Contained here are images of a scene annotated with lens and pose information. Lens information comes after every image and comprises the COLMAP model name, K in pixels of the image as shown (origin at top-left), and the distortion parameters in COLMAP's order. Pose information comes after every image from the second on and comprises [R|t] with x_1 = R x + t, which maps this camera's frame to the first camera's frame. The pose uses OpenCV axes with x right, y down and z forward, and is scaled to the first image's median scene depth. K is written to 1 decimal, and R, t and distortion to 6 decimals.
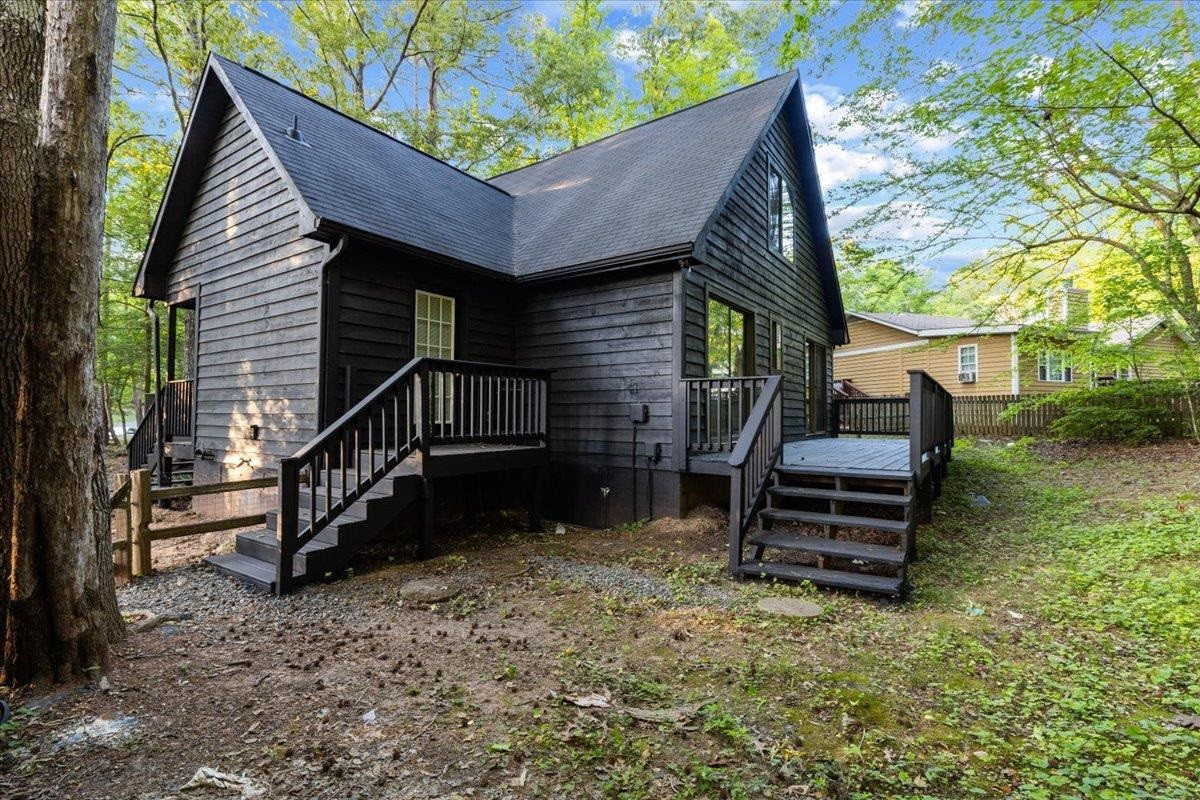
lens RADIAL K [[542.8, 0, 604.3], [0, 542.8, 408.2], [0, 0, 1]] dist [0.010646, -0.000779]
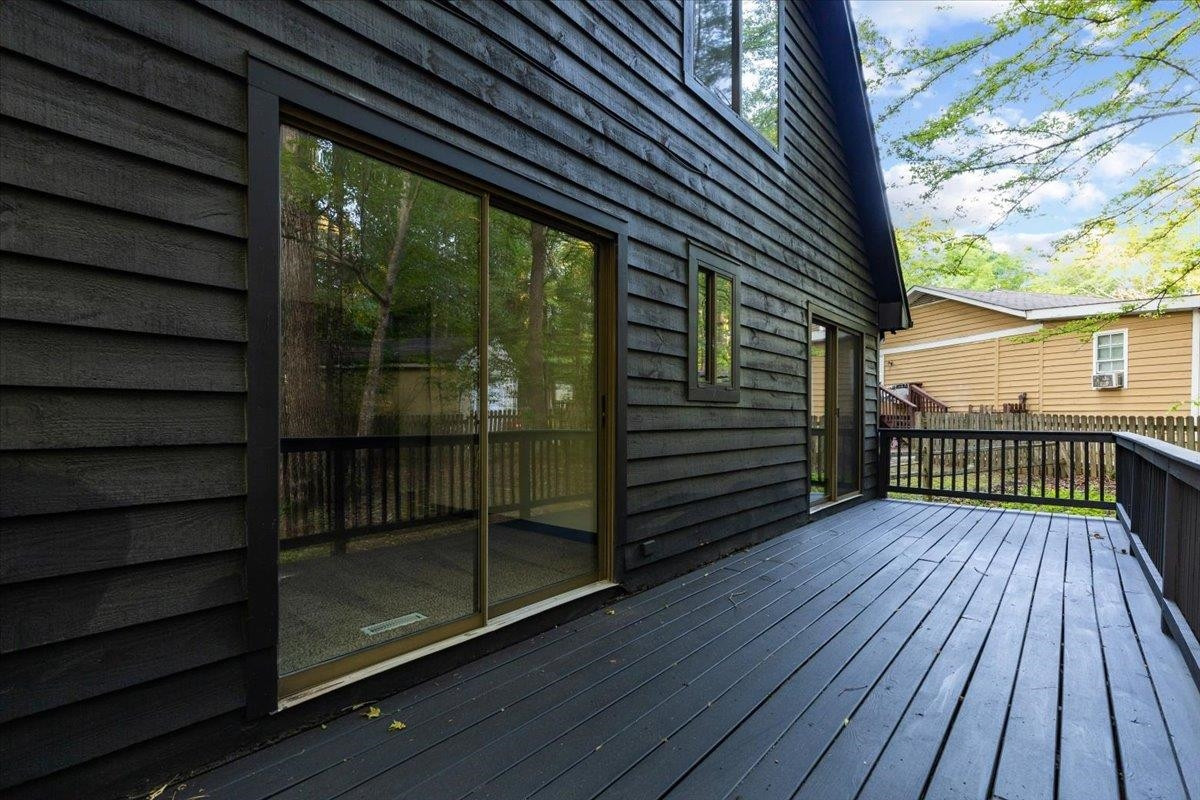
lens RADIAL K [[542.8, 0, 609.8], [0, 542.8, 424.8], [0, 0, 1]] dist [0.010646, -0.000779]
pose [[0.994935, -0.001055, -0.100511, 0.210299], [0.004240, 0.999495, 0.031480, -0.040869], [0.100427, -0.031747, 0.994438, 0.433454]]
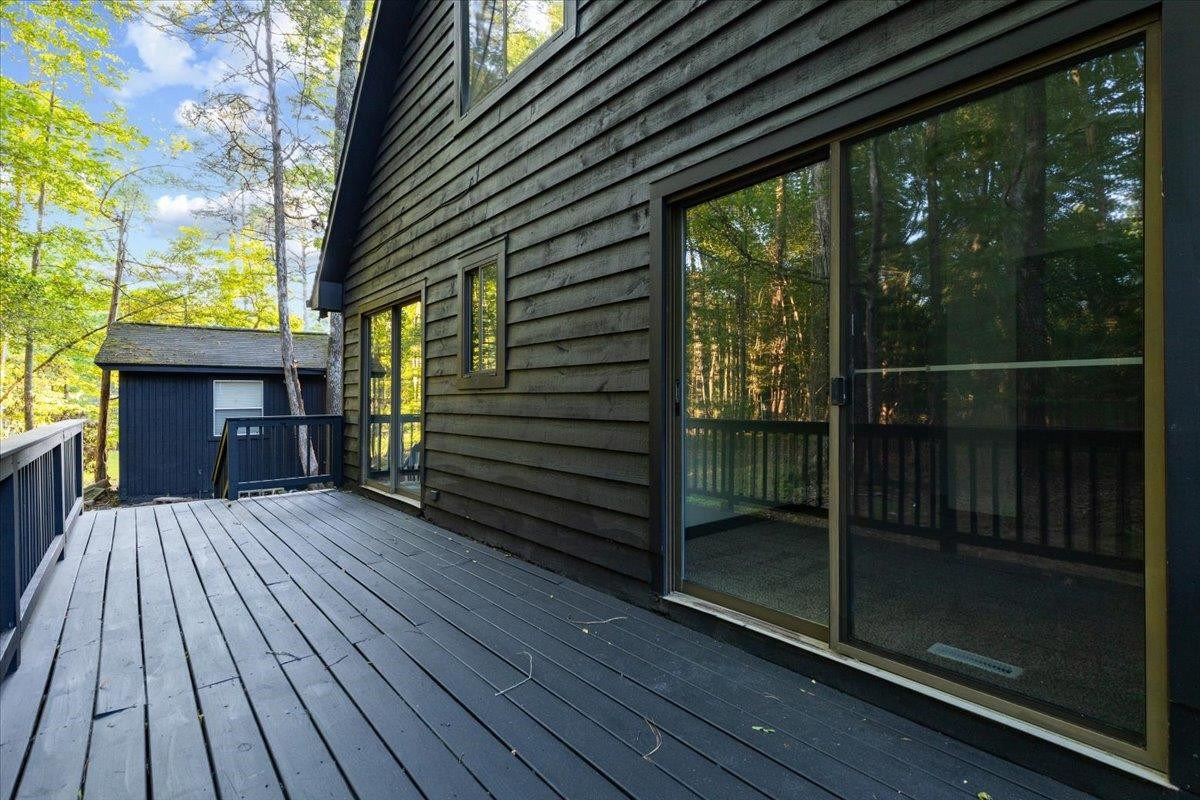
lens RADIAL K [[542.8, 0, 608.1], [0, 542.8, 399.3], [0, 0, 1]] dist [0.010646, -0.000779]
pose [[-0.246076, -0.008265, -0.969215, 0.545505], [0.012125, 0.999859, -0.011605, -0.032771], [0.969175, -0.014607, -0.245941, 0.917728]]
